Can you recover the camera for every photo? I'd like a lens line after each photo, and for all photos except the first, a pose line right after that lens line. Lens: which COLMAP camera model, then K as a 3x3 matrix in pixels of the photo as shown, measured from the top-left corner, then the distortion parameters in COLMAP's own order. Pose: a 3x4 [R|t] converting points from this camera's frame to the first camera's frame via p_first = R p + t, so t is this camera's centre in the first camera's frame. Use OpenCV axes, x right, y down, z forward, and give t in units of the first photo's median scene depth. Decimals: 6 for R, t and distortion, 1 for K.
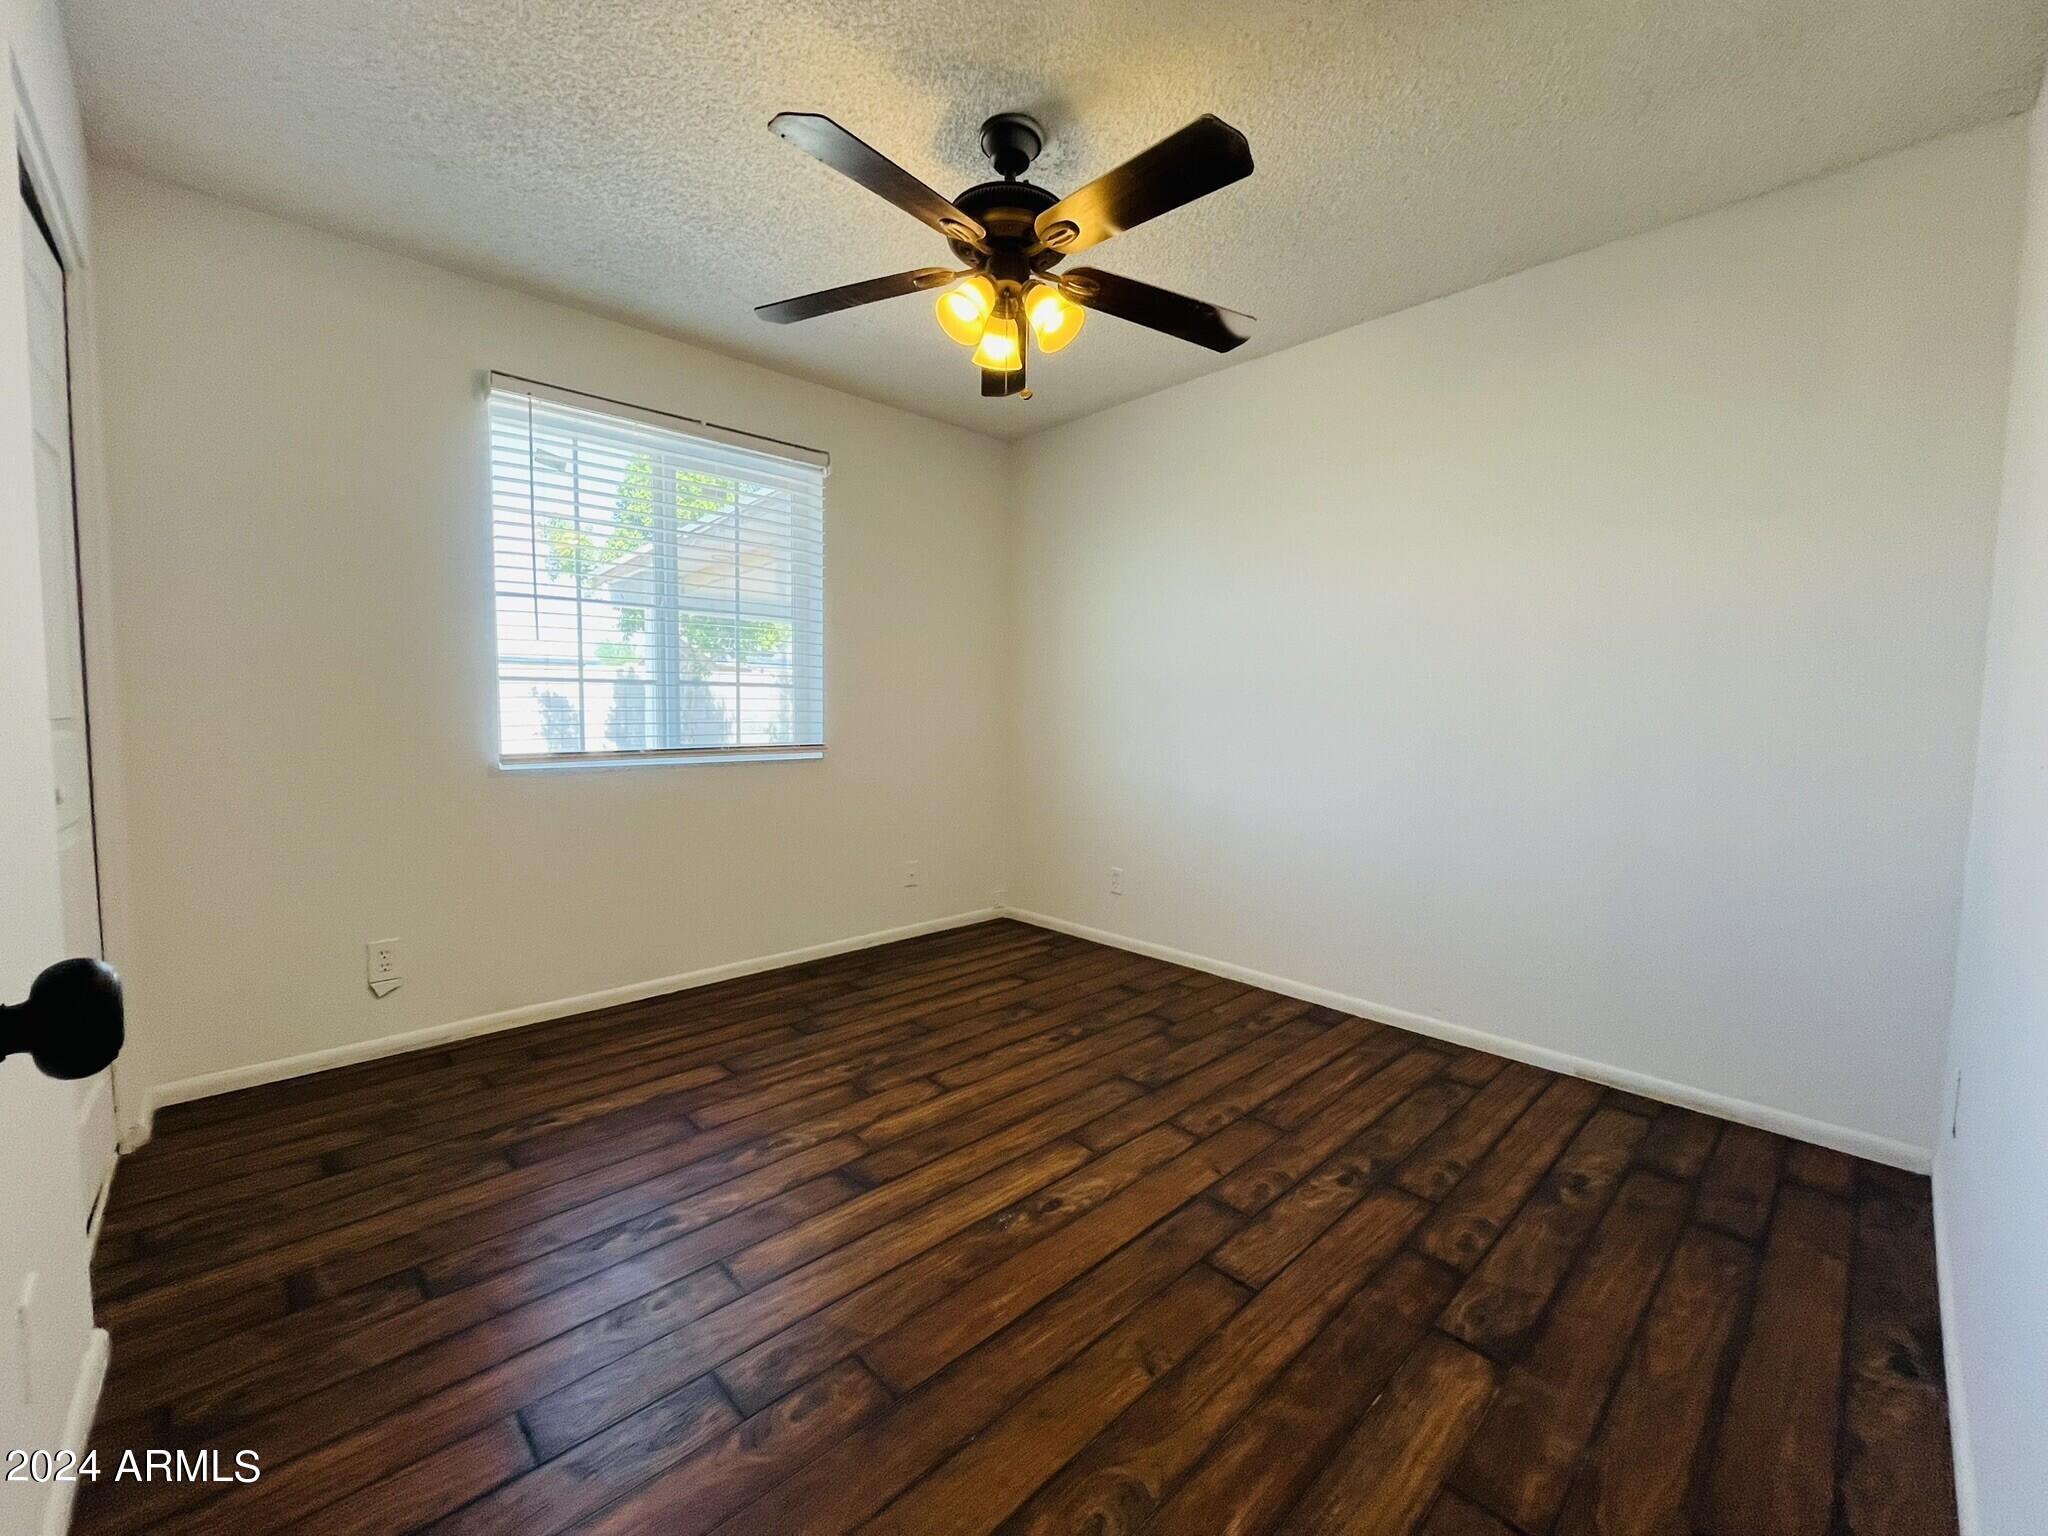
lens RADIAL K [[828.1, 0, 1021.4], [0, 828.1, 765.0], [0, 0, 1]] dist [0.003171, -0.000674]
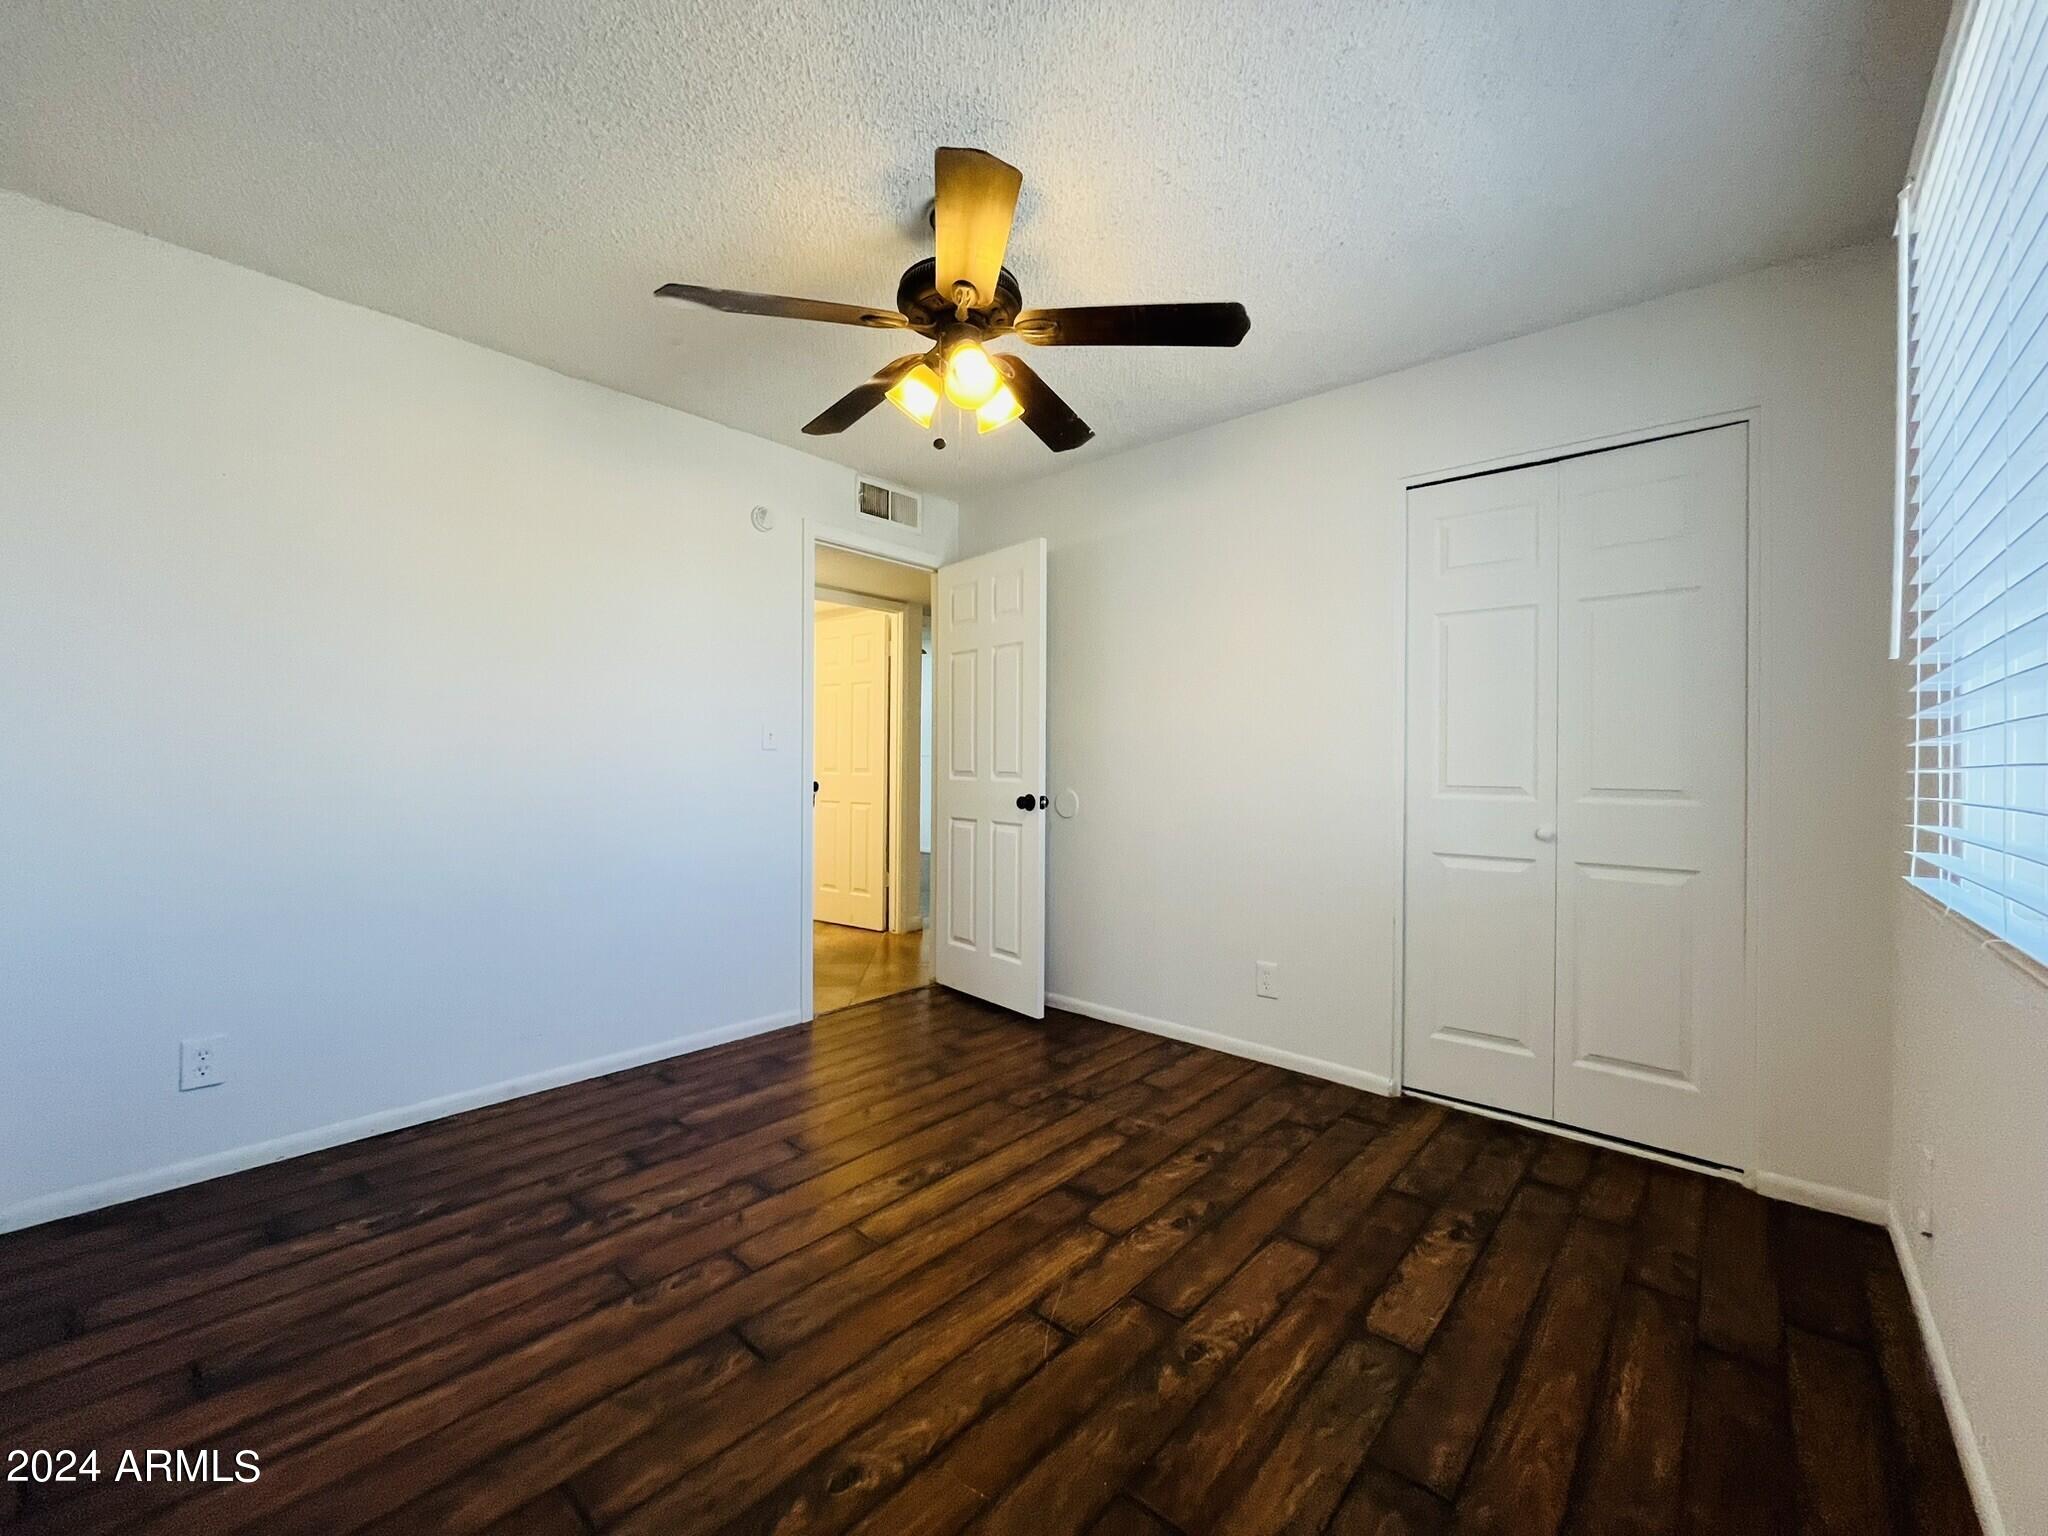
lens RADIAL K [[828.1, 0, 1025.7], [0, 828.1, 767.6], [0, 0, 1]] dist [0.003171, -0.000674]
pose [[-0.995417, -0.016624, -0.094171, -0.010391], [-0.023435, 0.997152, 0.071685, -0.137155], [0.092712, 0.073563, -0.992972, 1.858109]]
